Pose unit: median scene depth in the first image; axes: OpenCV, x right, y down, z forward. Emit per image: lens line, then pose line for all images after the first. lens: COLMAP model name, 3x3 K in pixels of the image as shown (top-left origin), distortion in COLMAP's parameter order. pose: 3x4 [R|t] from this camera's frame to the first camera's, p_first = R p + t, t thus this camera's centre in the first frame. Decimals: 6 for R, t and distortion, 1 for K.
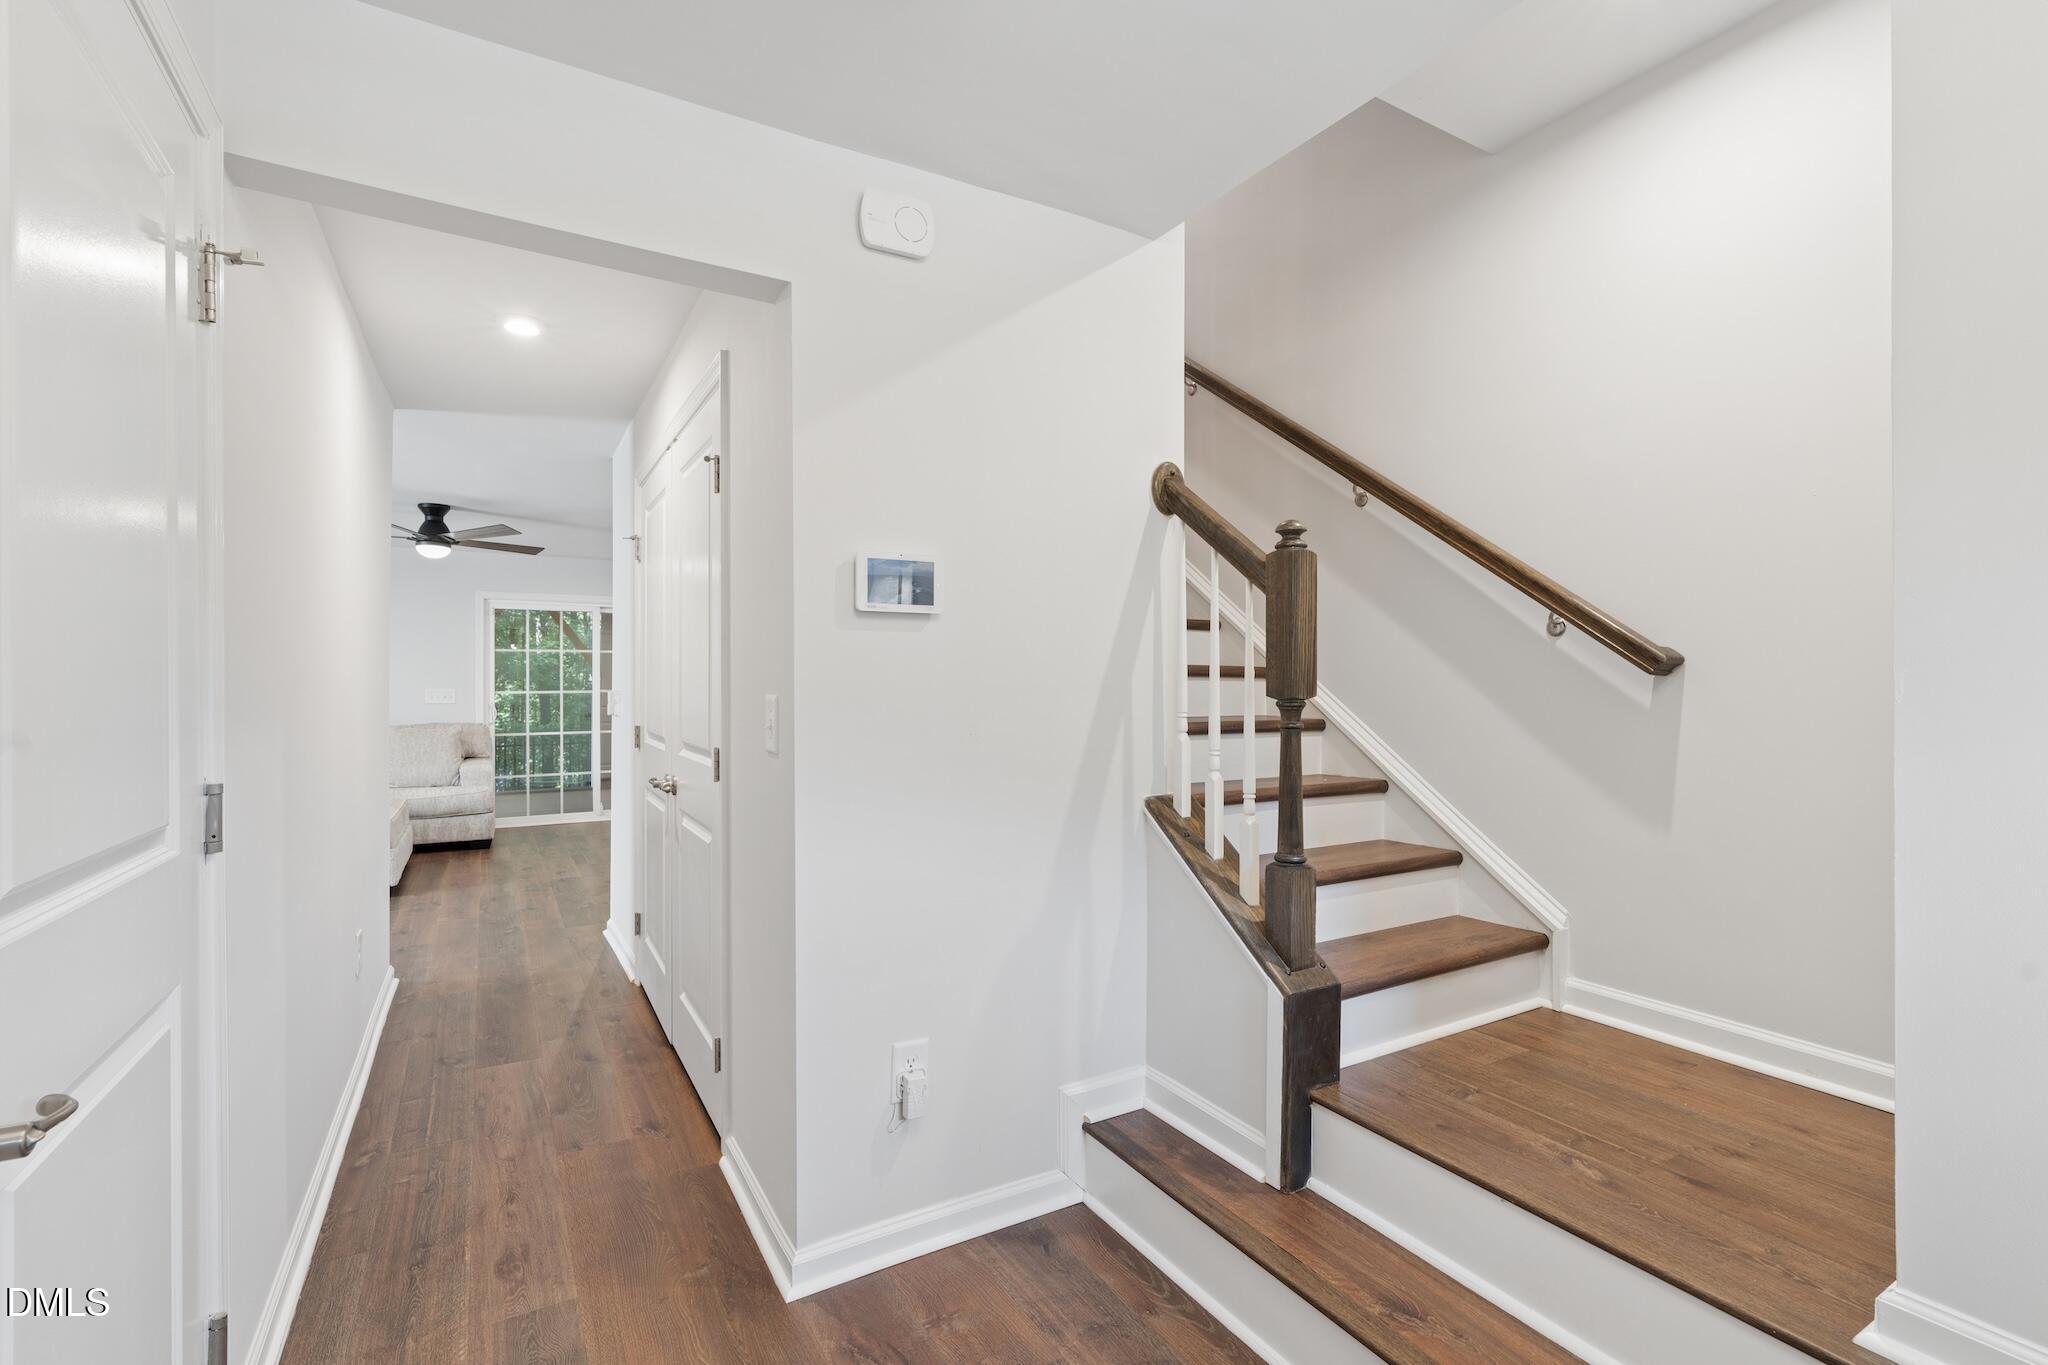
lens RADIAL K [[930.2, 0, 1022.7], [0, 930.2, 682.4], [0, 0, 1]] dist [0.003932, -0.000018]
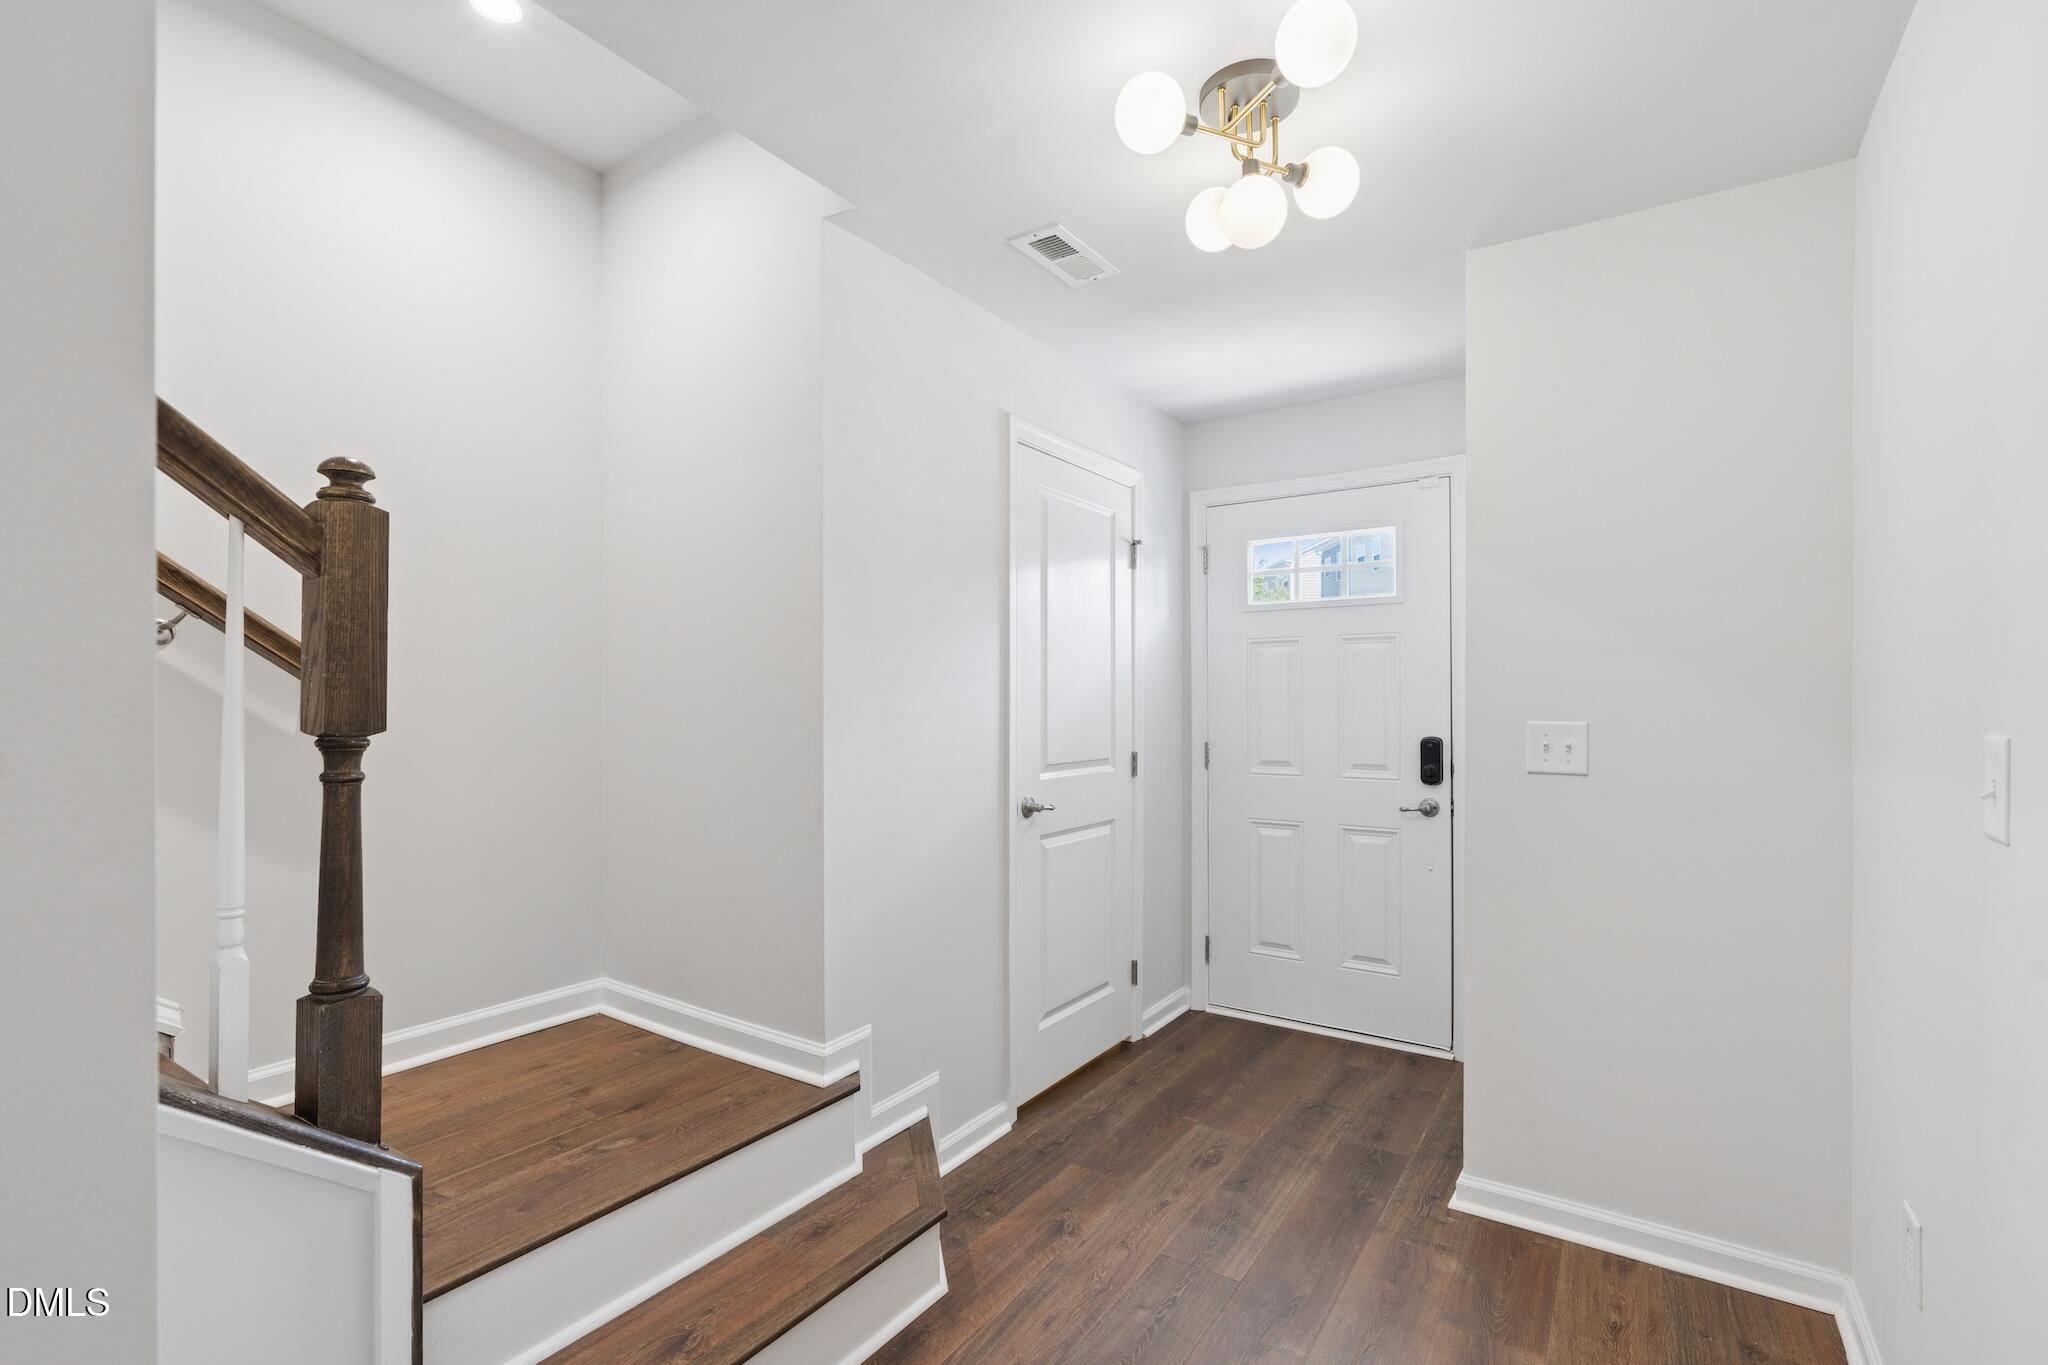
lens RADIAL K [[930.2, 0, 1018.7], [0, 930.2, 694.9], [0, 0, 1]] dist [0.003932, -0.000018]
pose [[-0.437594, 0.003184, 0.899167, -0.577873], [-0.004034, 0.999977, -0.005504, -0.011578], [-0.899164, -0.006036, -0.437571, 0.999780]]
